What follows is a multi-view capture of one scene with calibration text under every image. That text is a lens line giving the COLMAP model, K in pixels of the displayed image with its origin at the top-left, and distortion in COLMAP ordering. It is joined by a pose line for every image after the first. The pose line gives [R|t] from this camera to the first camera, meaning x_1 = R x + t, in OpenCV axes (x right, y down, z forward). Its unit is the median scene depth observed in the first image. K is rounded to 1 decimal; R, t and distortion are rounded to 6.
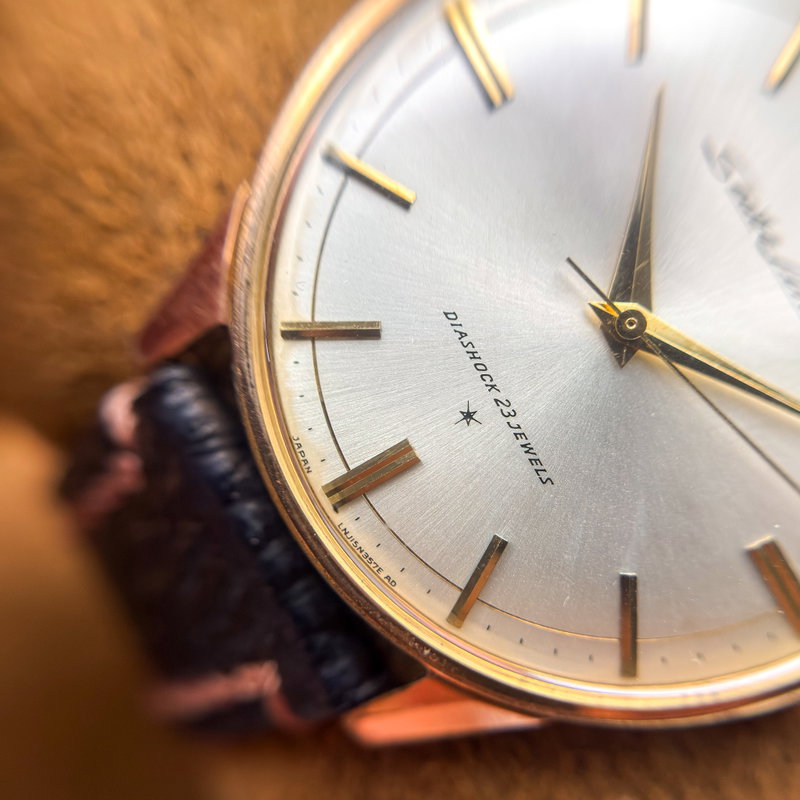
lens RADIAL K [[1001.4, 0, 400.4], [0, 1001.4, 405.9], [0, 0, 1]] dist [0.381143, 0.000000]
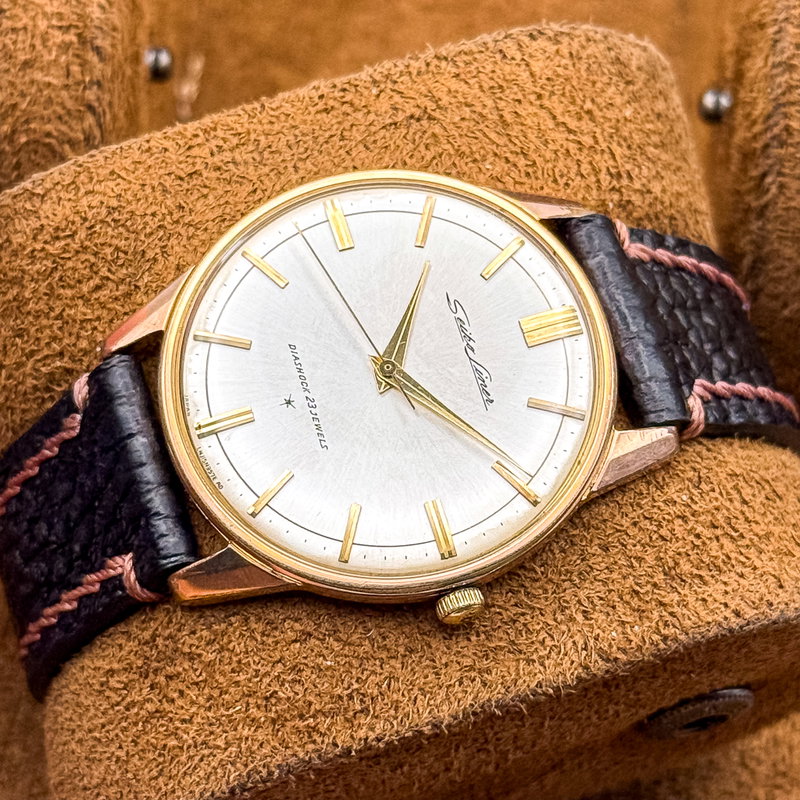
lens RADIAL K [[2821.6, 0, 397.7], [0, 2821.6, 402.8], [0, 0, 1]] dist [0.131230, 0.000000]
pose [[0.974353, 0.215218, -0.065711, 0.554585], [-0.223434, 0.890614, -0.396087, 1.836814], [-0.026722, 0.400610, 0.915859, -3.332412]]
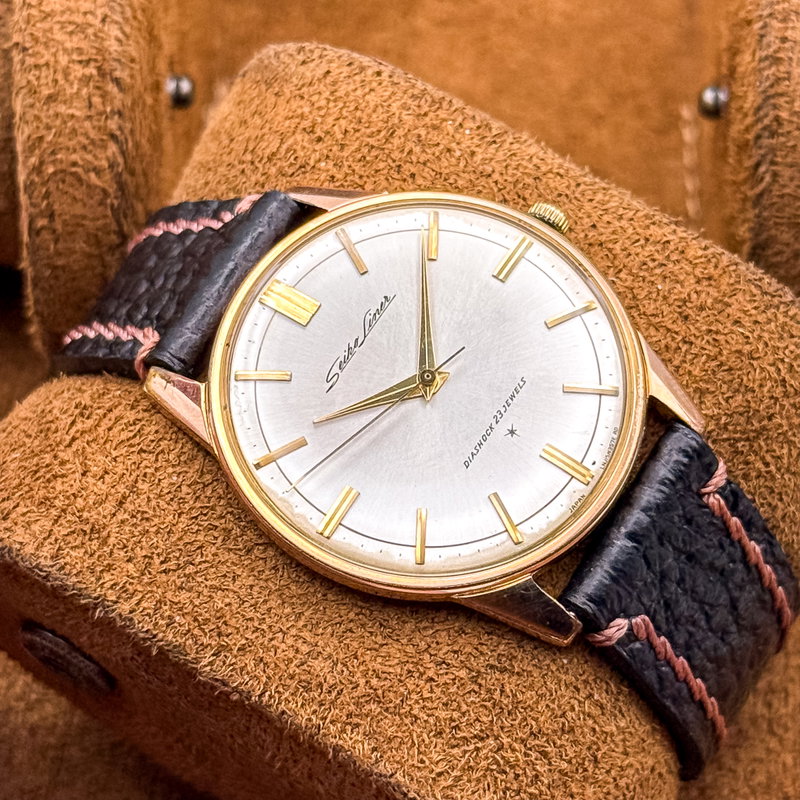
lens RADIAL K [[2821.6, 0, 402.1], [0, 2821.6, 401.4], [0, 0, 1]] dist [0.131230, 0.000000]
pose [[-0.459735, -0.811830, 0.359967, -1.569927], [0.887574, -0.433397, 0.156139, -0.903997], [0.029250, 0.391280, 0.919807, -3.556656]]
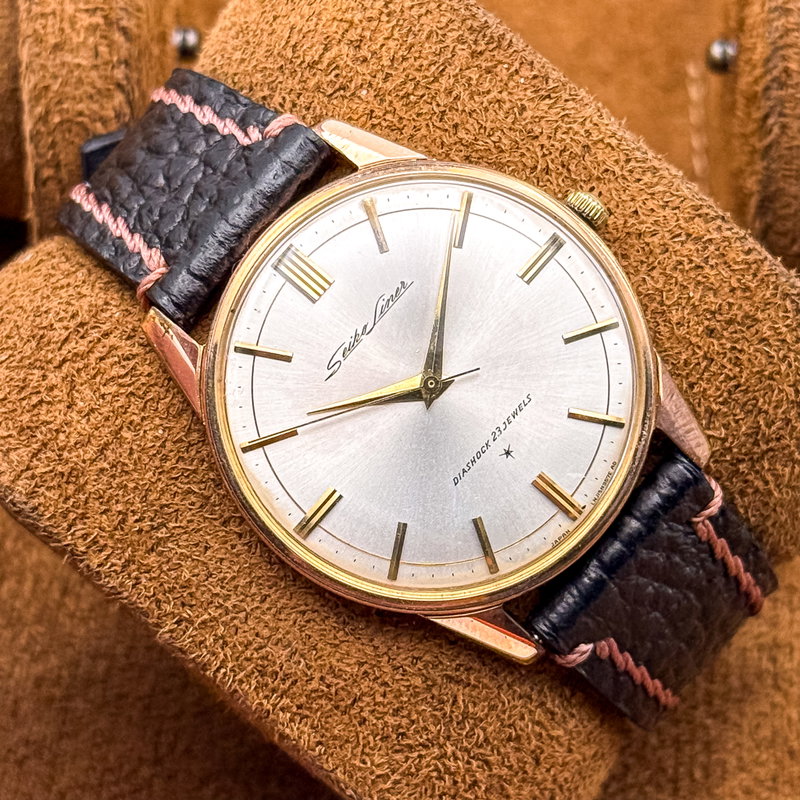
lens RADIAL K [[2821.6, 0, 396.9], [0, 2821.6, 407.6], [0, 0, 1]] dist [0.131230, 0.000000]
pose [[-0.316746, -0.946419, 0.062952, -0.102079], [0.948416, -0.316954, 0.006909, -0.176966], [0.013414, 0.061893, 0.997993, -3.784494]]
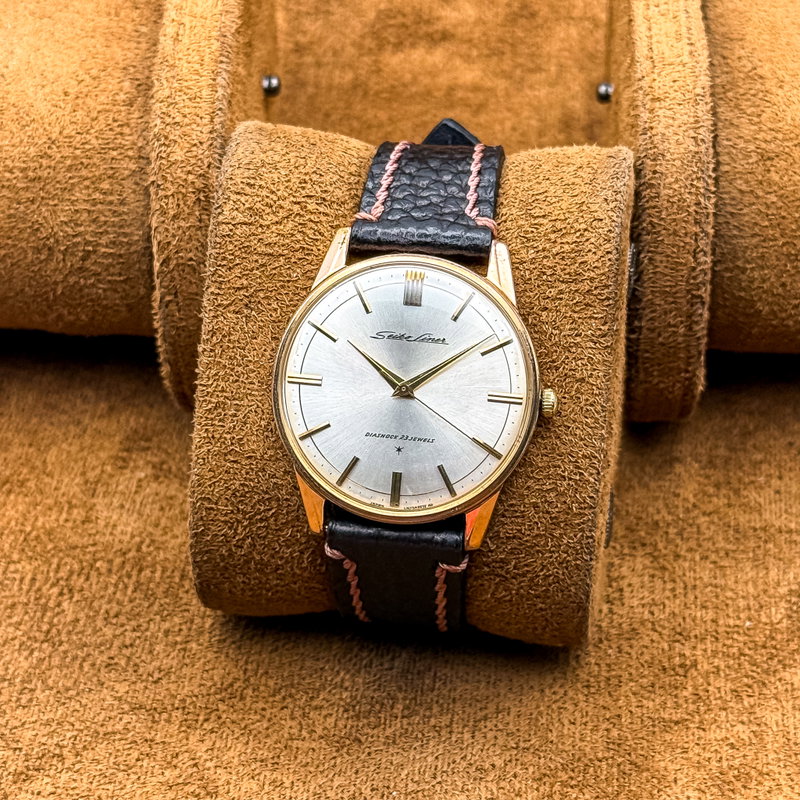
lens RADIAL K [[2228.9, 0, 398.6], [0, 2228.9, 394.3], [0, 0, 1]] dist [0.142792, 0.000000]
pose [[0.580130, -0.812799, -0.052986, 0.529757], [0.803256, 0.581676, -0.128192, 0.730993], [0.135015, 0.031807, 0.990333, -5.298066]]
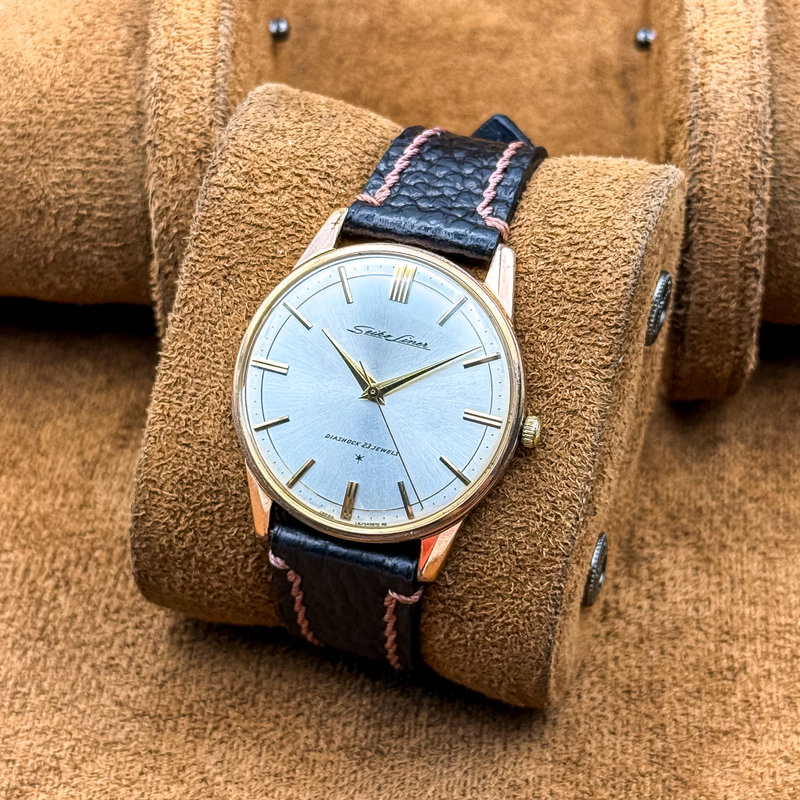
lens RADIAL K [[2228.9, 0, 391.5], [0, 2228.9, 399.5], [0, 0, 1]] dist [0.142792, 0.000000]
pose [[0.687389, -0.718555, -0.105714, 0.834967], [0.688543, 0.691037, -0.219948, 1.220383], [0.231097, 0.078401, 0.969767, -4.544960]]
